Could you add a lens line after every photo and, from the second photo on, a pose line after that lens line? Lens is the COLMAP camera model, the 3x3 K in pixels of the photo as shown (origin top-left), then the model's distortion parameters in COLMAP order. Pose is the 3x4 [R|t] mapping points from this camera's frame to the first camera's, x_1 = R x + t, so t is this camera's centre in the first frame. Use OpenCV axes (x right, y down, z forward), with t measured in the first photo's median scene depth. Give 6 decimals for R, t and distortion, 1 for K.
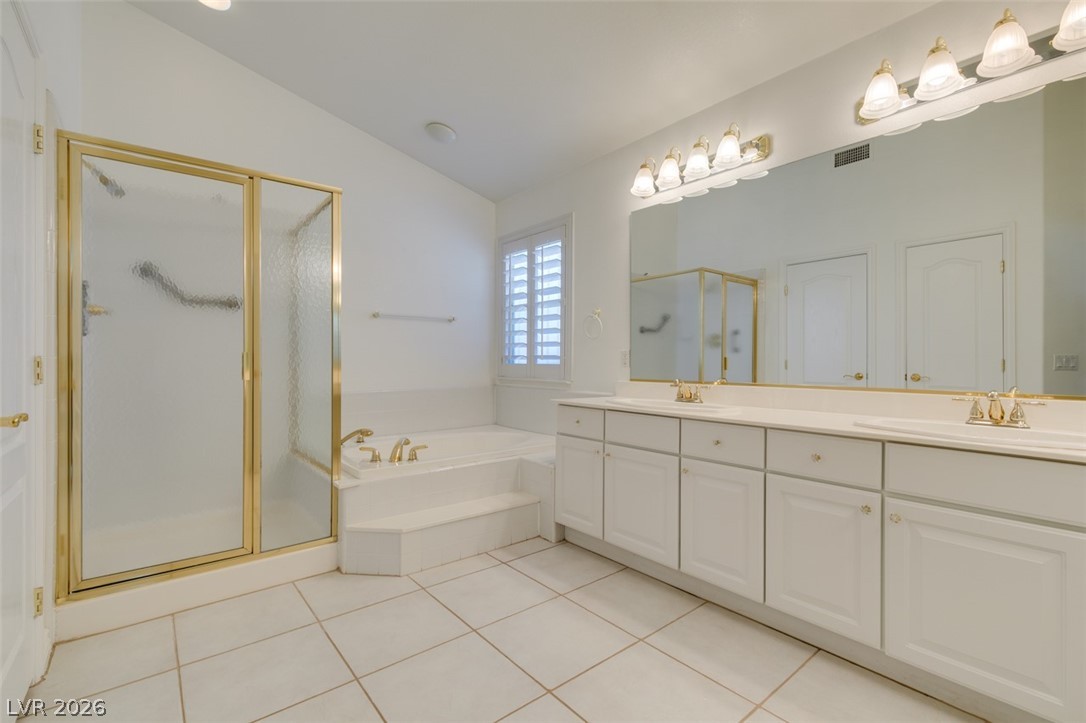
lens RADIAL K [[488.8, 0, 541.9], [0, 488.8, 374.1], [0, 0, 1]] dist [-0.000231, 0.000324]
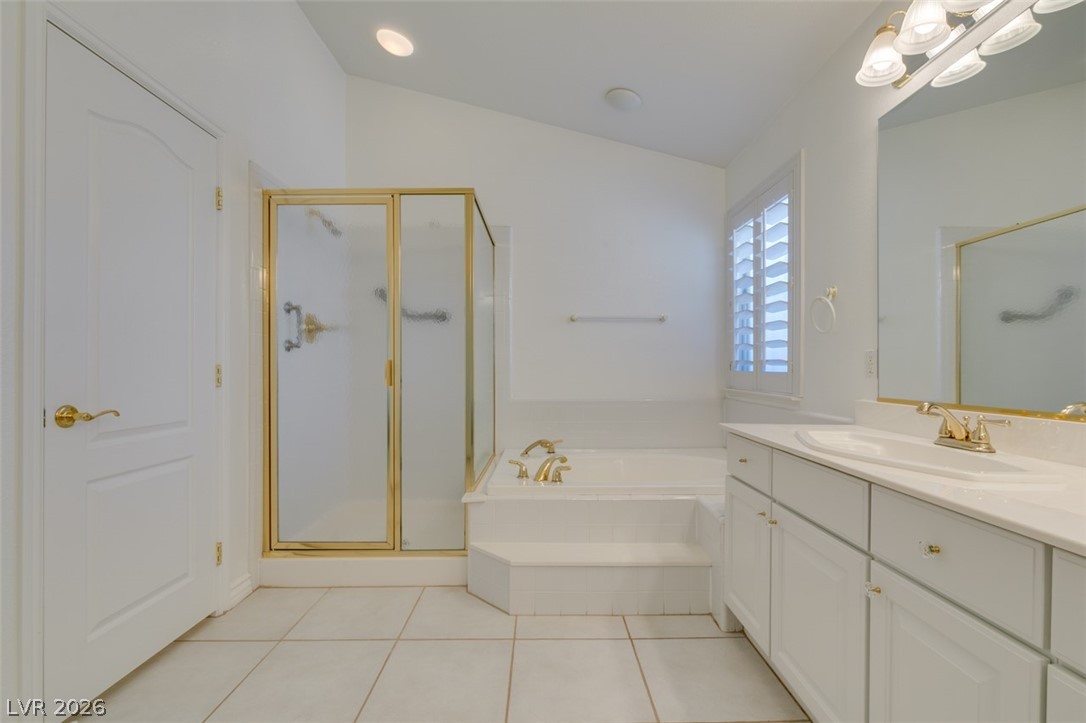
lens RADIAL K [[488.8, 0, 541.9], [0, 488.8, 374.1], [0, 0, 1]] dist [-0.000231, 0.000324]
pose [[0.775778, 0.007184, -0.630965, 0.262038], [-0.015954, 0.999839, -0.008232, -0.008186], [0.630804, 0.016453, 0.775767, 0.303448]]
